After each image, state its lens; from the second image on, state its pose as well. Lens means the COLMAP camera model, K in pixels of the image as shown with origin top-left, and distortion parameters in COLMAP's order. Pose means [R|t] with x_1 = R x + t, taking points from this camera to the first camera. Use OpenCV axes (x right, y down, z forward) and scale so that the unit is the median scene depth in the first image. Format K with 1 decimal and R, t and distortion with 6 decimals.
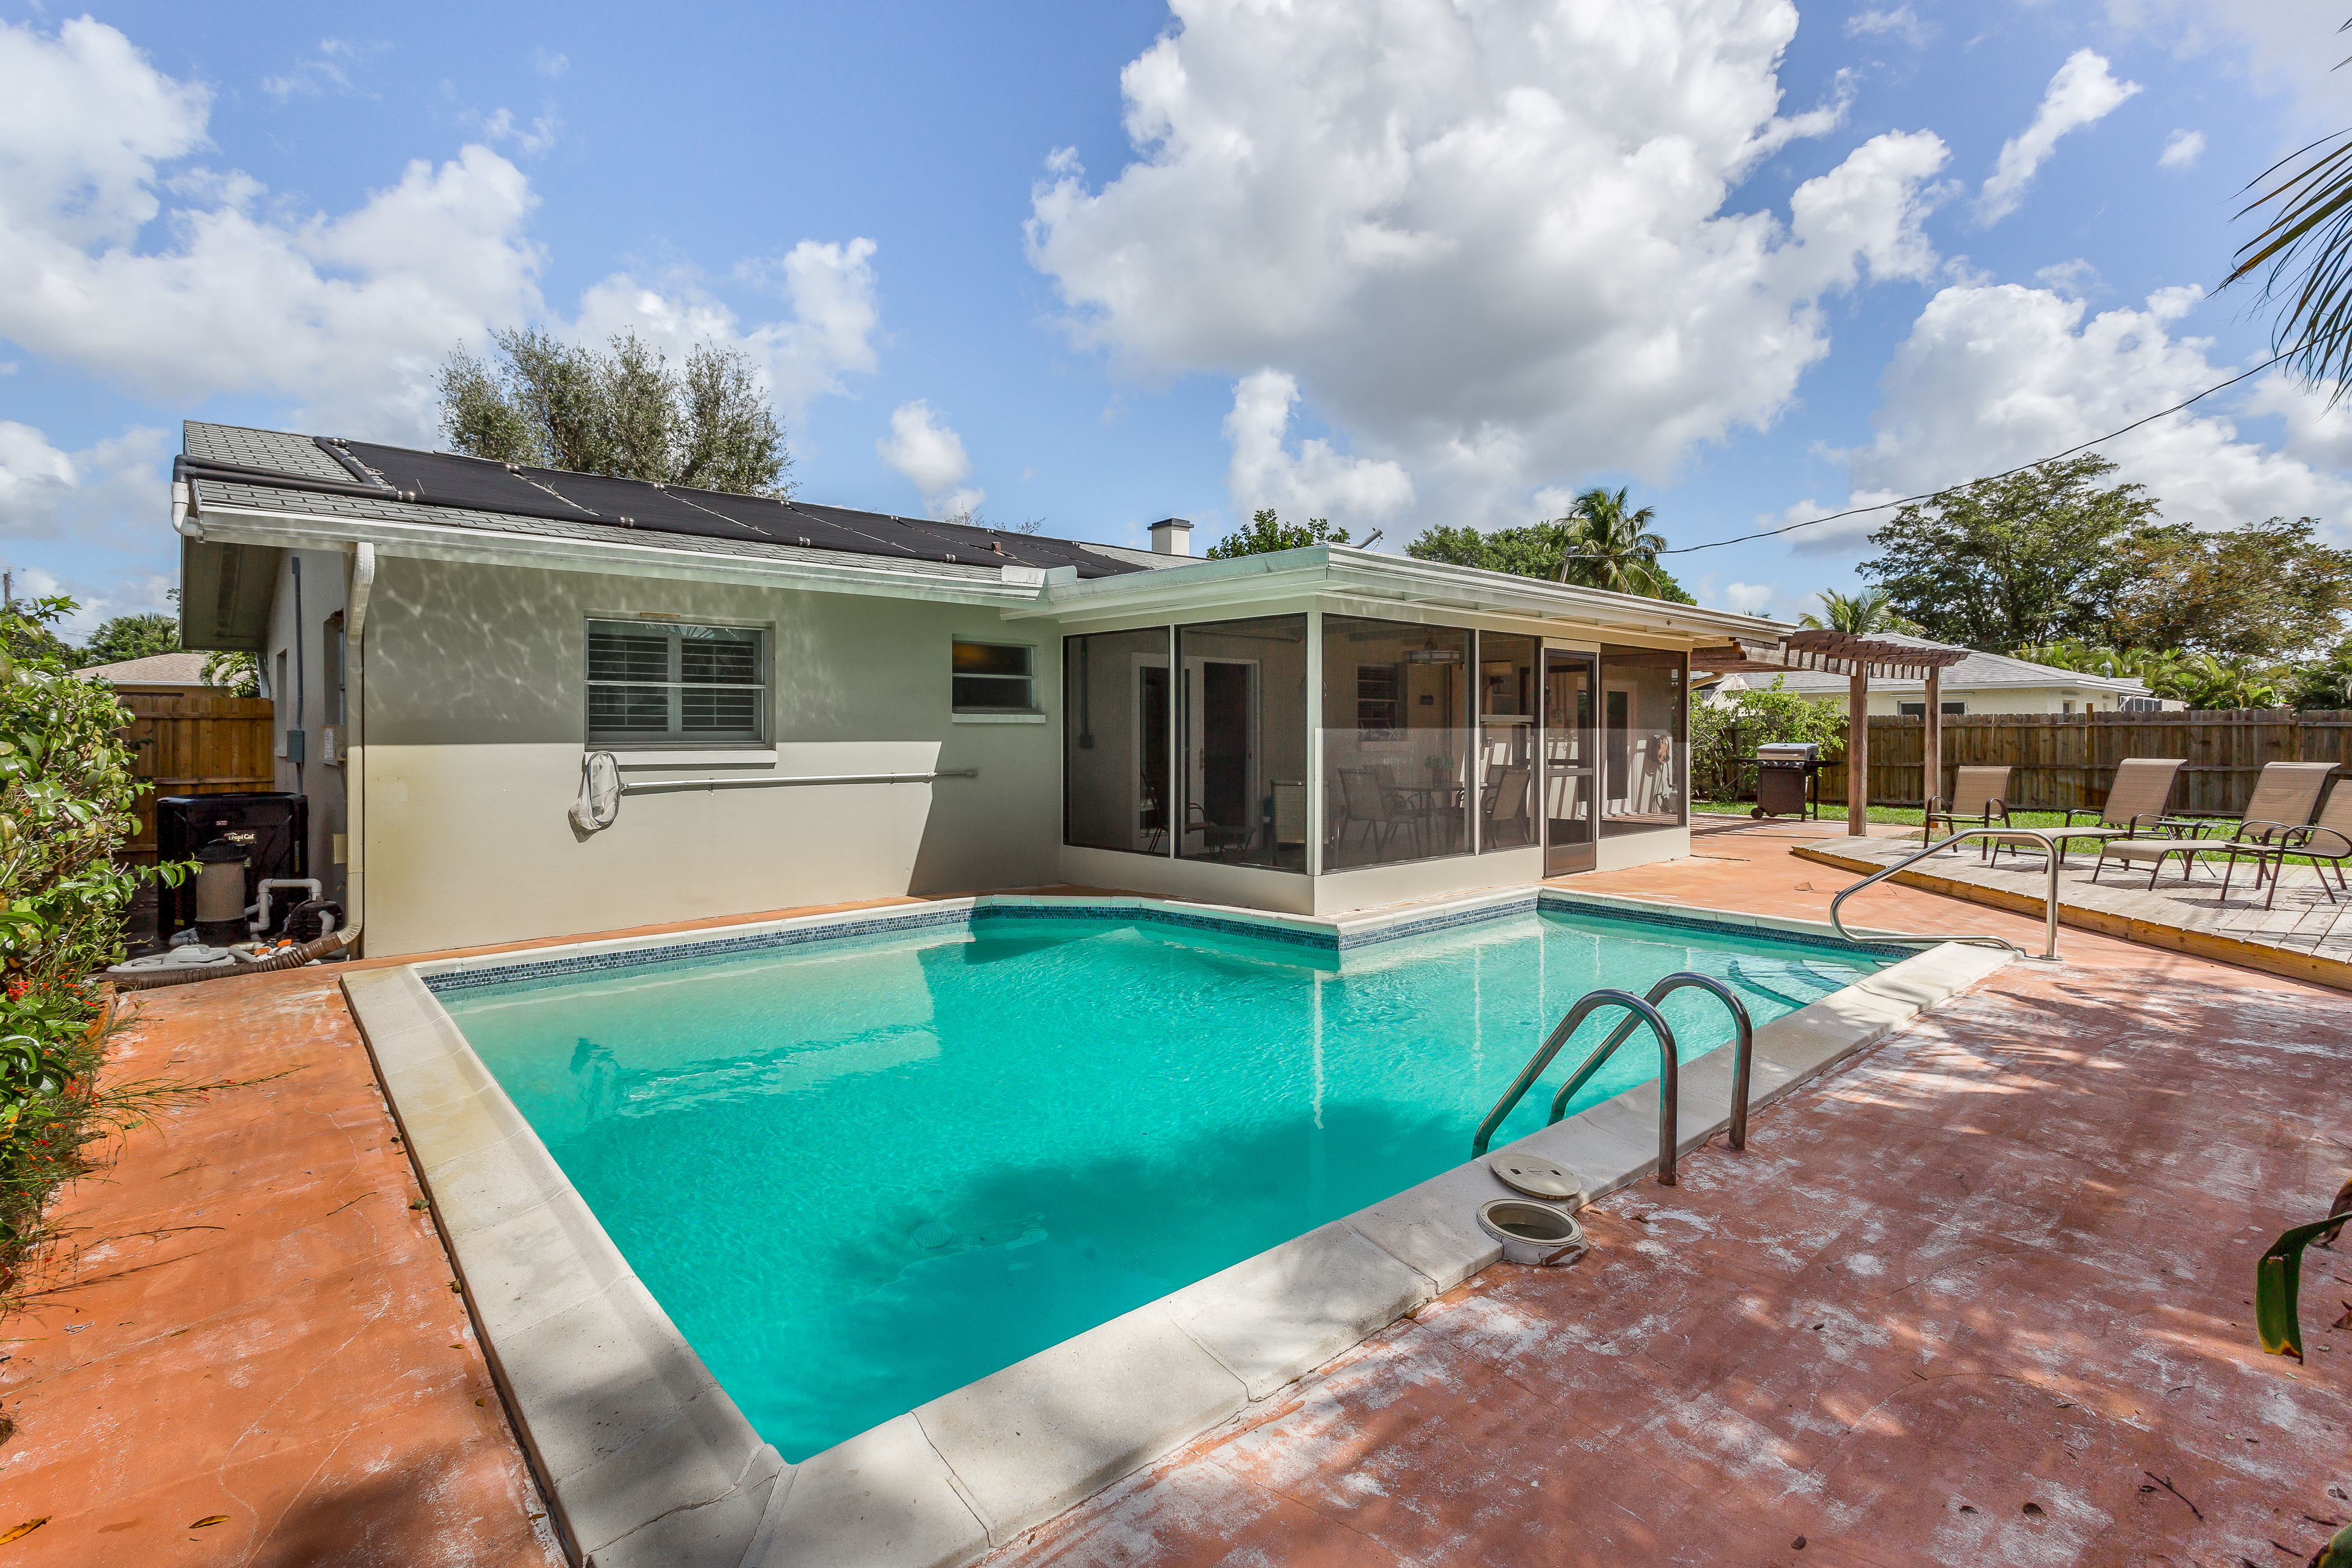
lens RADIAL K [[1099.8, 0, 1166.4], [0, 1099.8, 756.1], [0, 0, 1]] dist [0.020736, -0.011643]
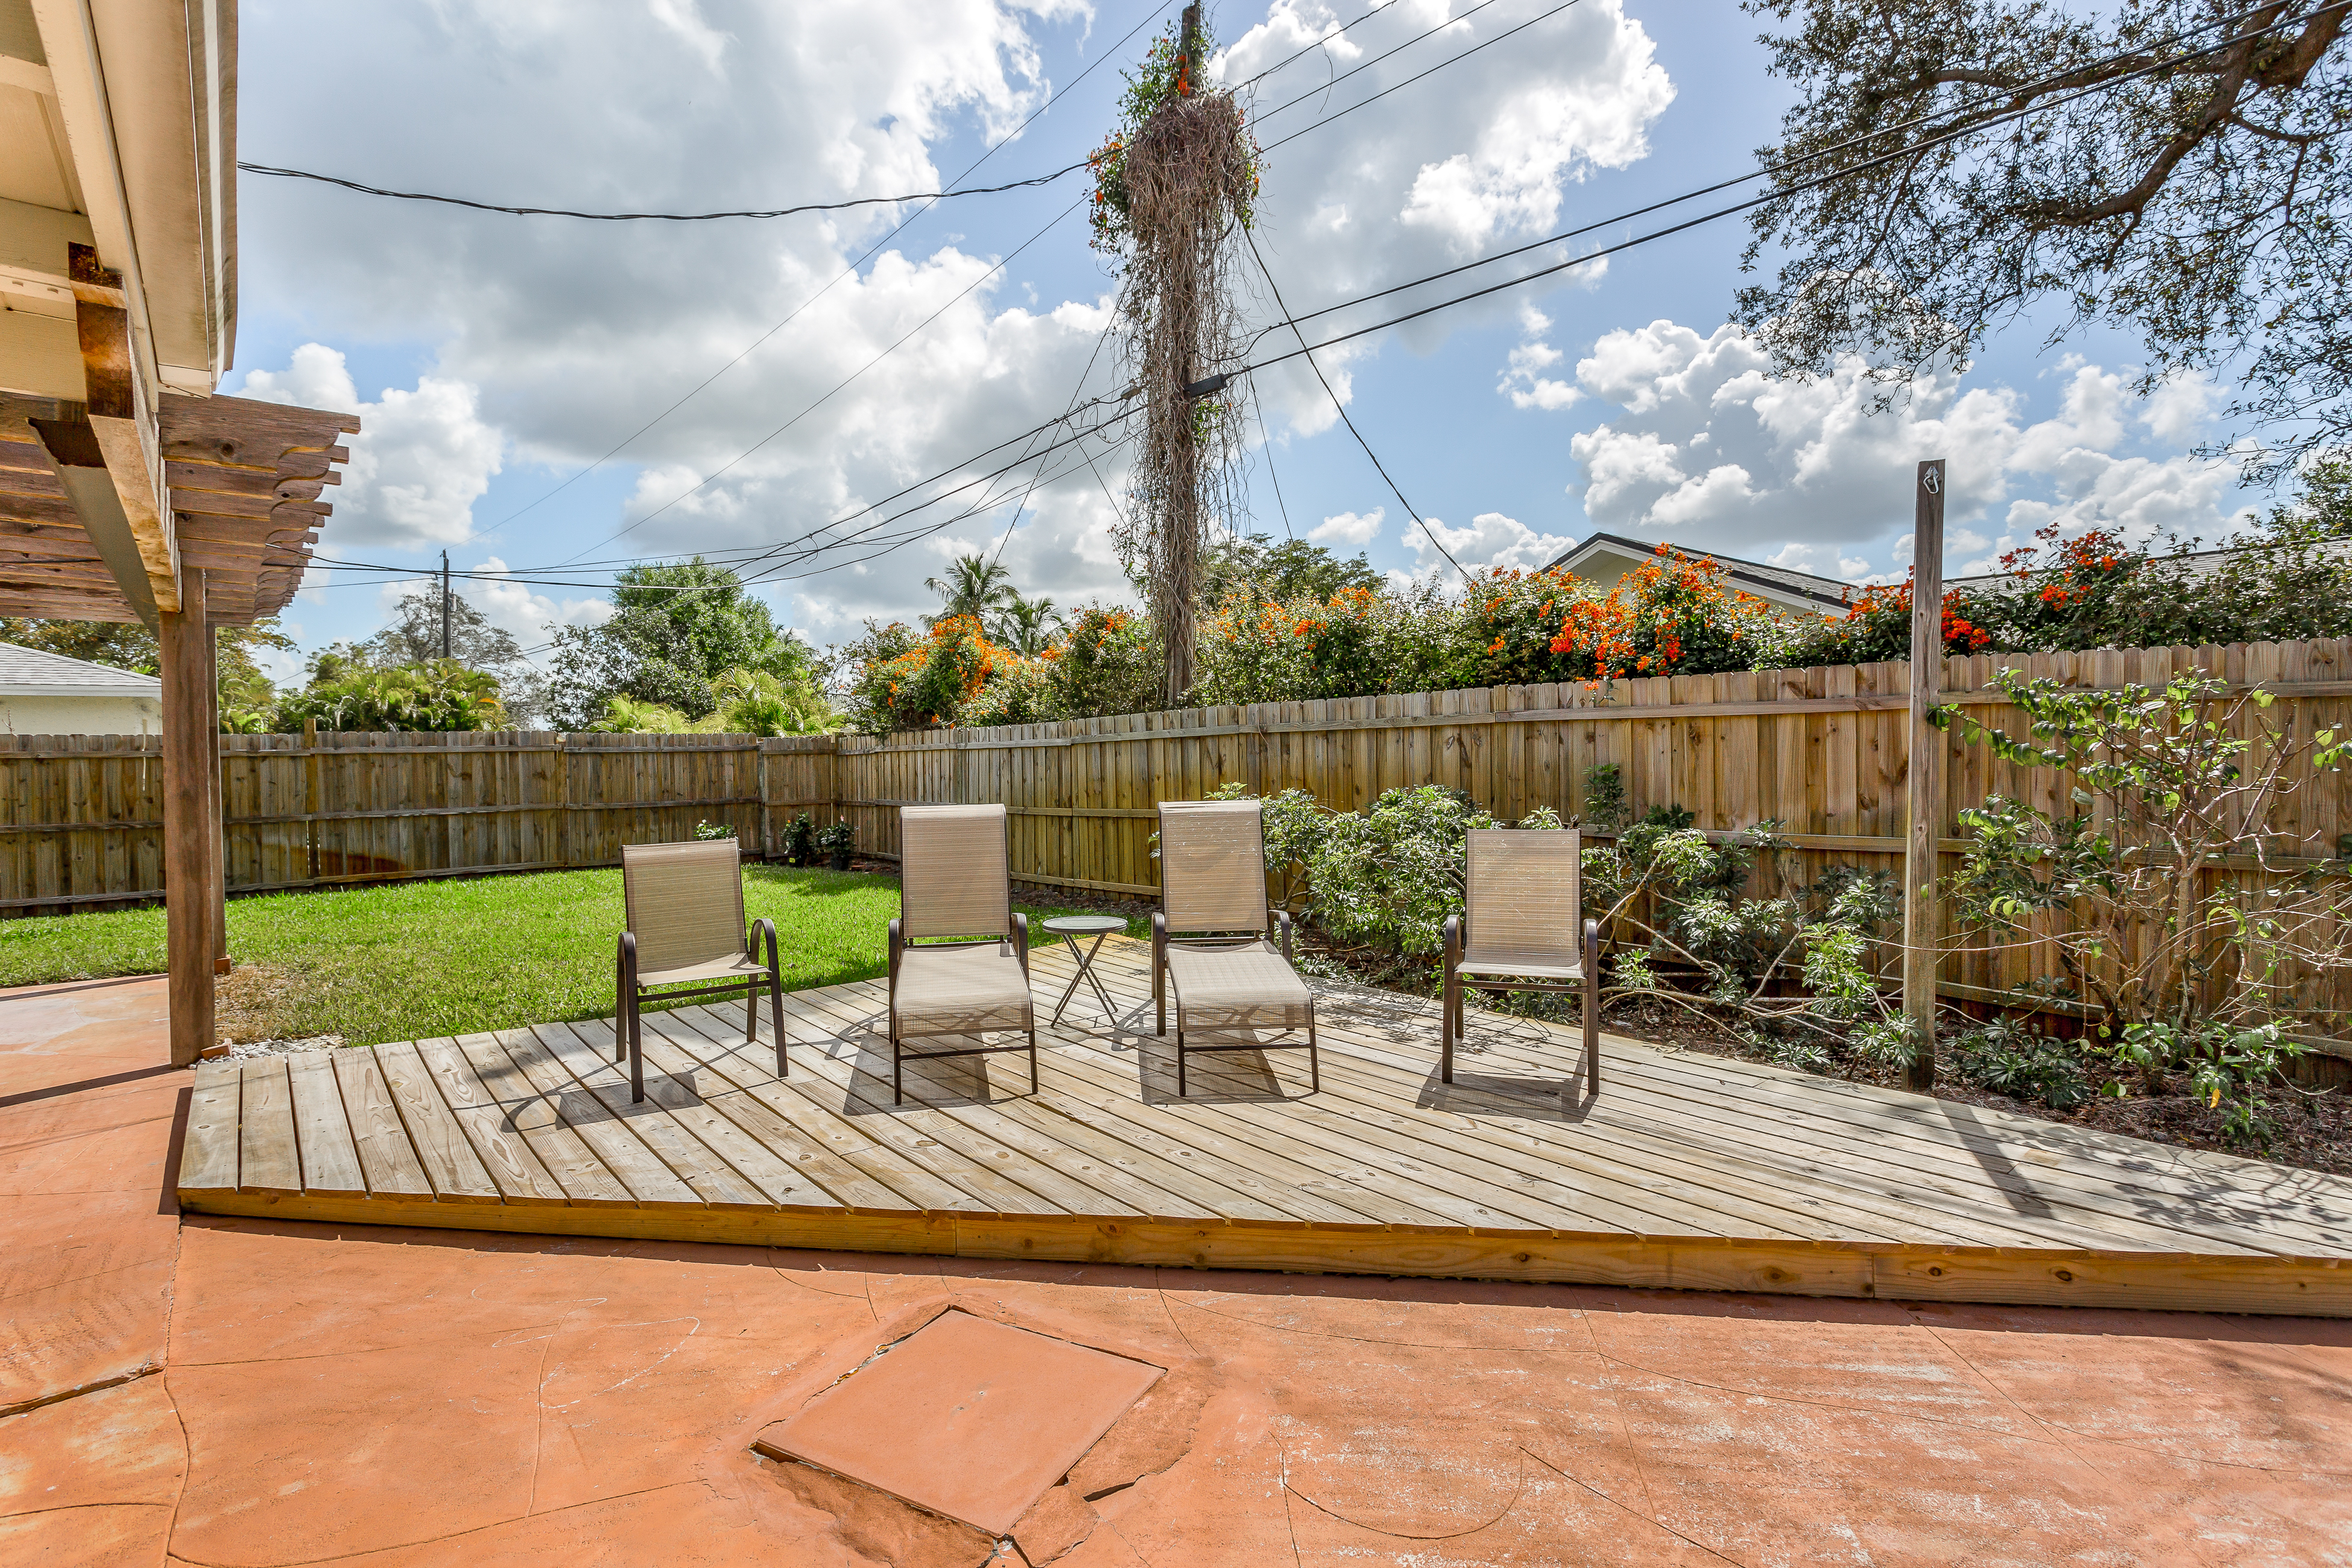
lens RADIAL K [[1099.8, 0, 1166.4], [0, 1099.8, 756.1], [0, 0, 1]] dist [0.020736, -0.011643]
pose [[0.029700, -0.008745, 0.999521, 0.213040], [0.038798, 0.999218, 0.007590, -0.012533], [-0.998806, 0.038554, 0.030016, 0.515234]]
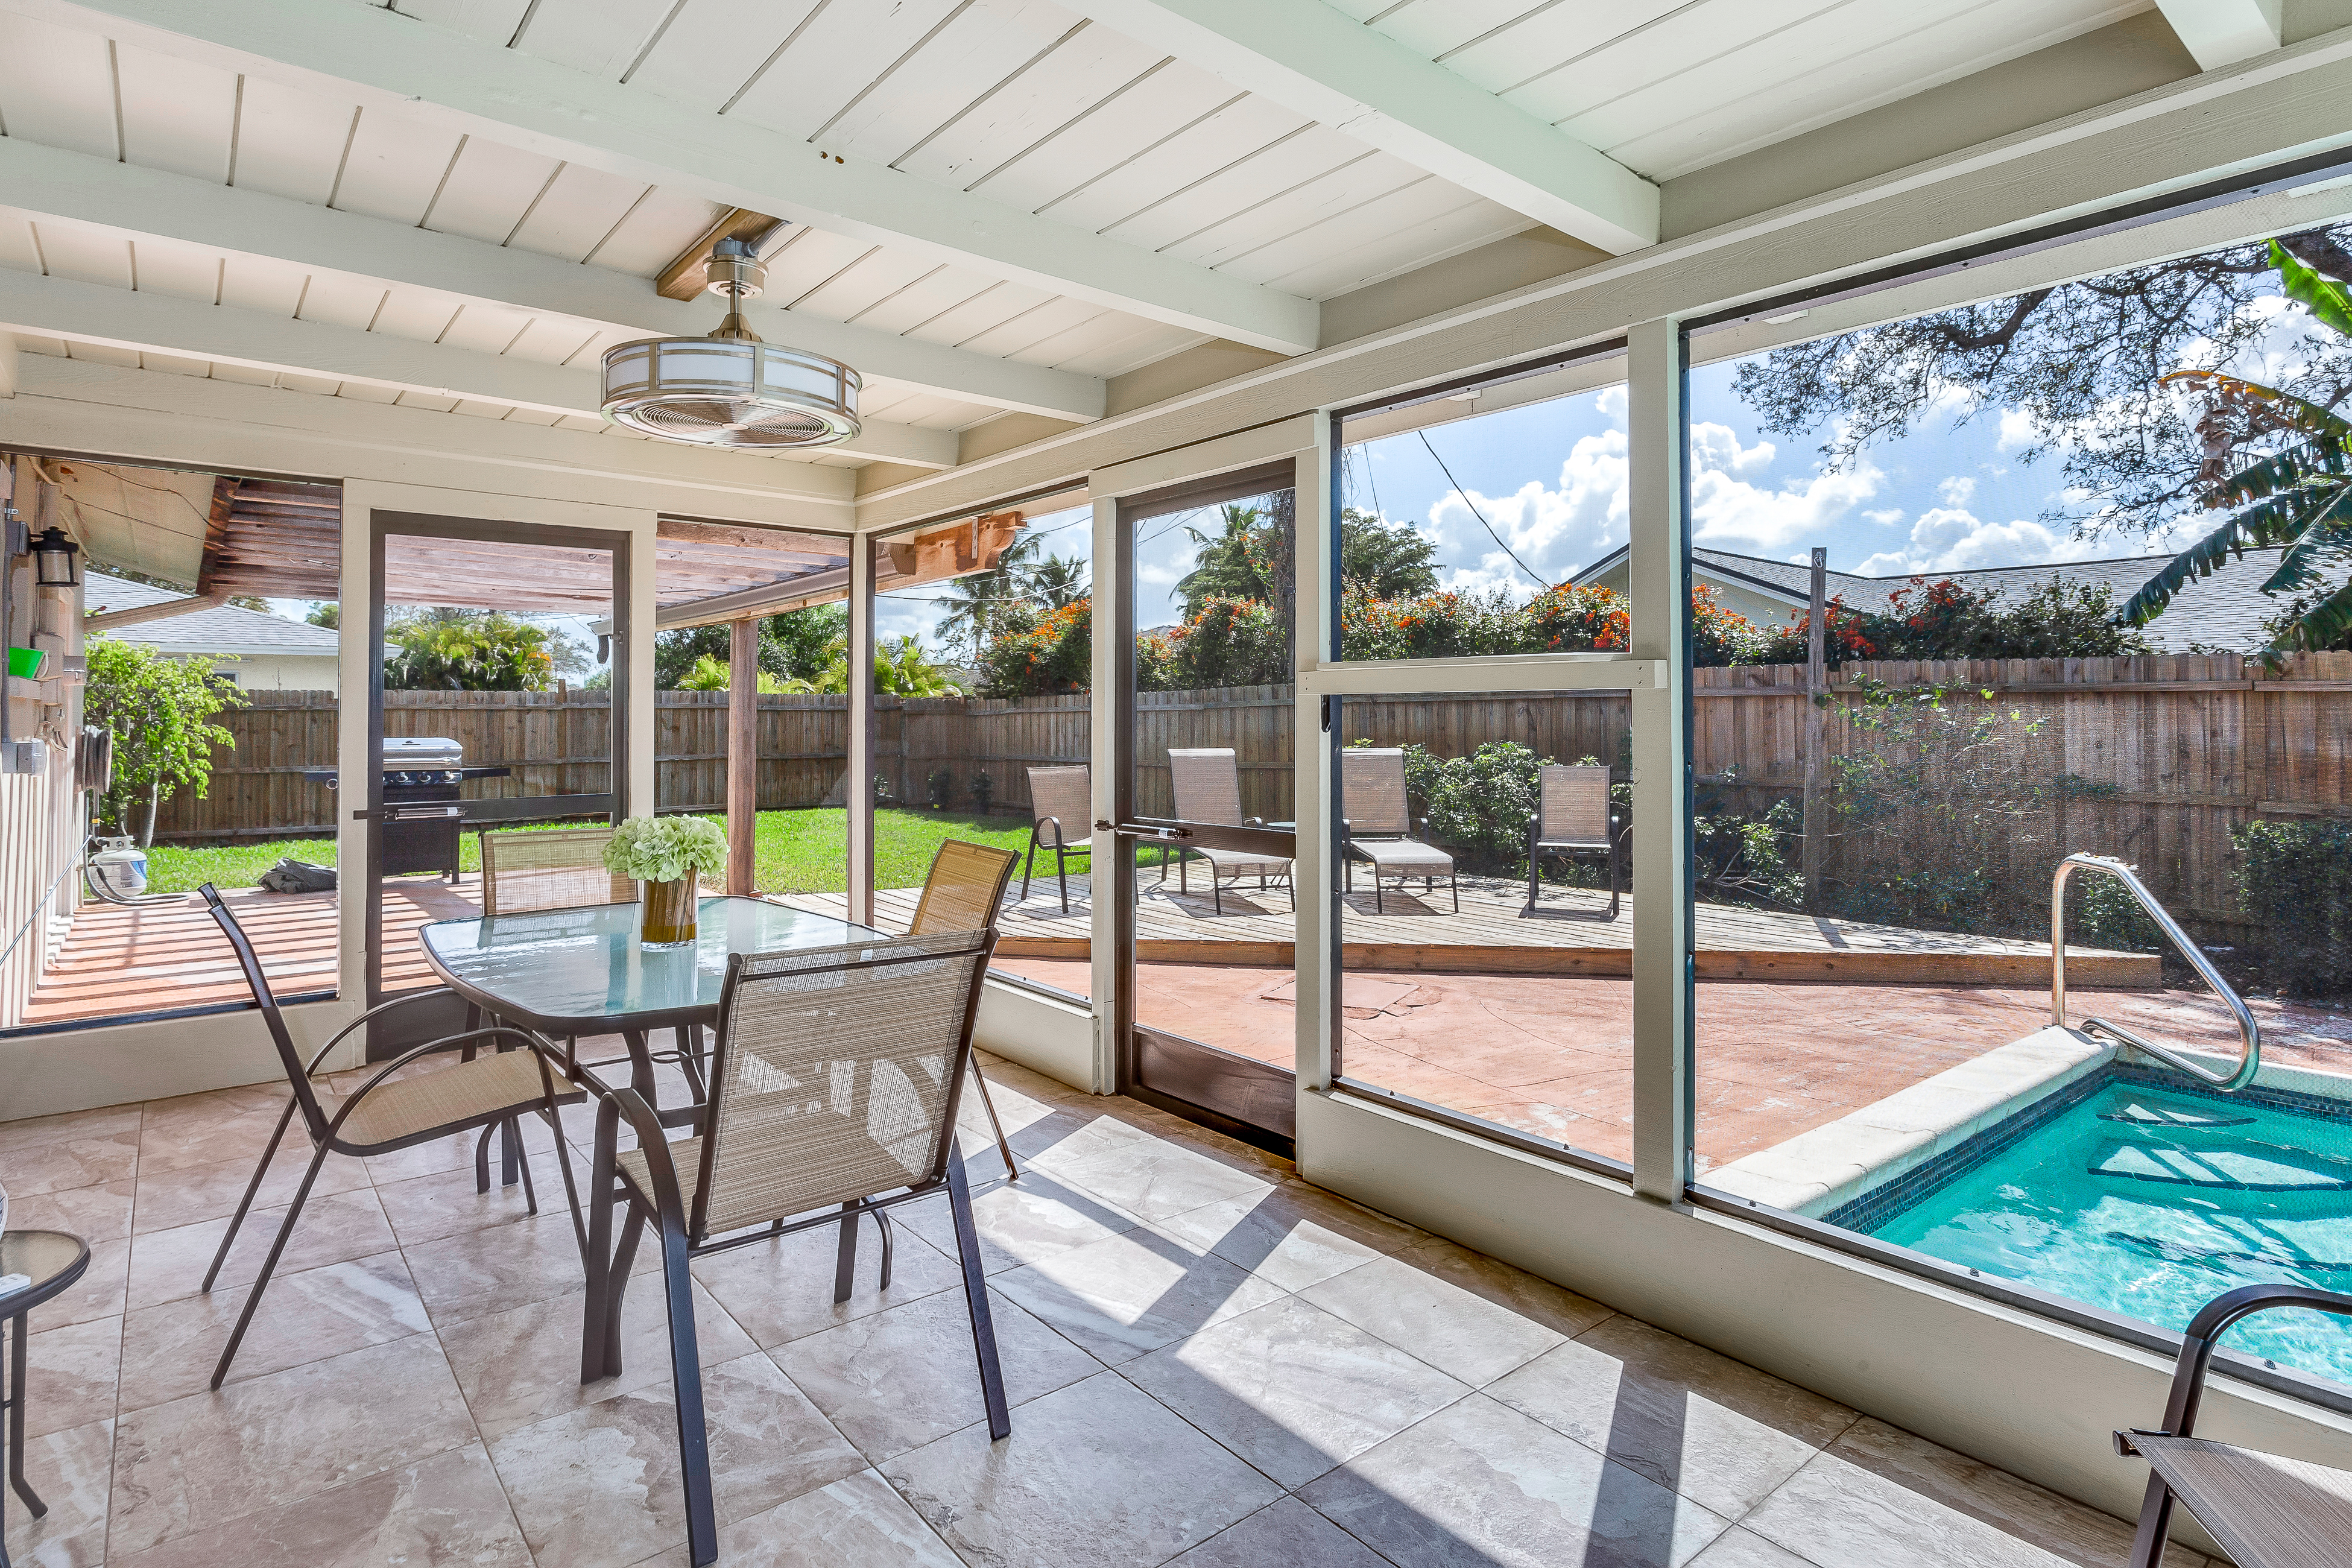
lens RADIAL K [[1203.3, 0, 1185.7], [0, 1203.3, 667.1], [0, 0, 1]] dist [-0.000990, 0.000744]
pose [[0.025785, 0.037529, 0.998963, -0.001801], [0.024654, 0.998967, -0.038165, -0.014055], [-0.999363, 0.025613, 0.024833, 0.579834]]
